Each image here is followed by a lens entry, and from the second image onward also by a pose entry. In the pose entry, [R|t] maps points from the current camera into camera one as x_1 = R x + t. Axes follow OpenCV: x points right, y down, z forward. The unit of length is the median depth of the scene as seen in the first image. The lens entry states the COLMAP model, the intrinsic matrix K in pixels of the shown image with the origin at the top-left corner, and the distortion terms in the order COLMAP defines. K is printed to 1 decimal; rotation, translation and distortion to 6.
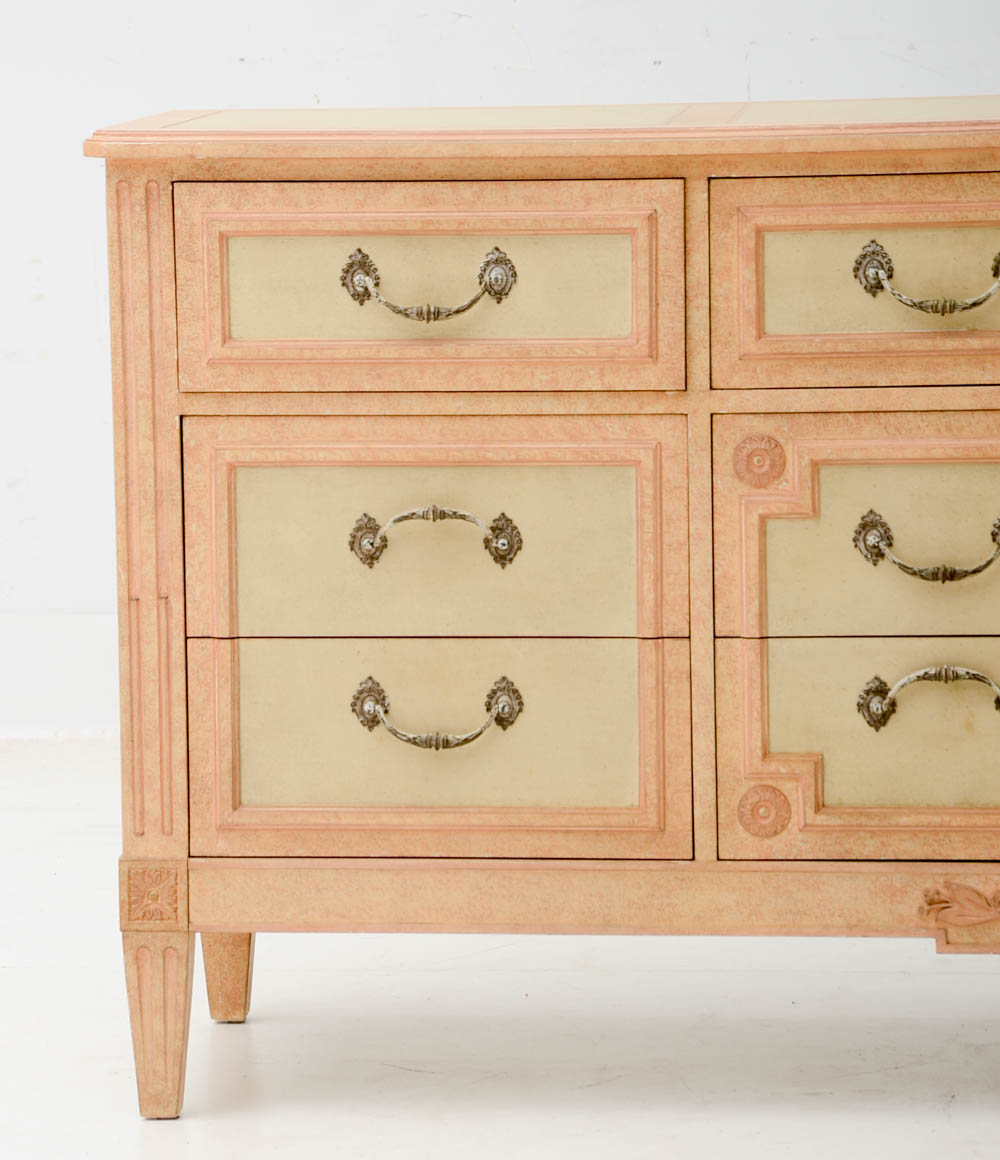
lens RADIAL K [[6006.0, 0, 417.9], [0, 6006.0, 597.1], [0, 0, 1]] dist [0.888980, 6.514582]
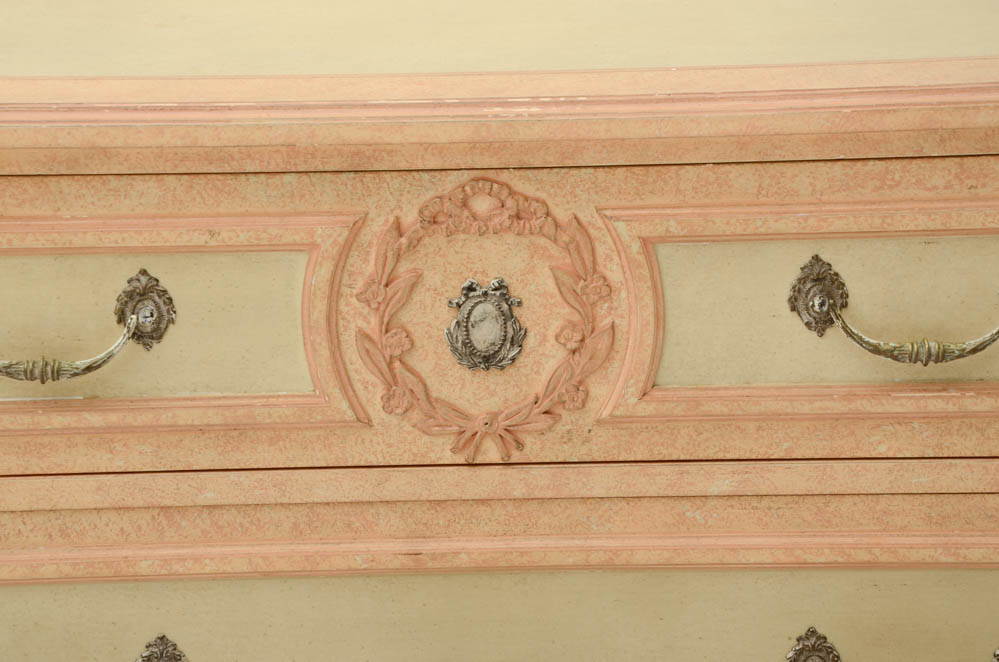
lens RADIAL K [[3012.9, 0, 483.0], [0, 3012.9, 331.1], [0, 0, 1]] dist [0.709750, 0.736214]
pose [[0.993952, -0.026581, 0.106549, 0.099004], [0.010305, 0.988558, 0.150487, -0.102409], [-0.109330, -0.148479, 0.982853, 0.663441]]
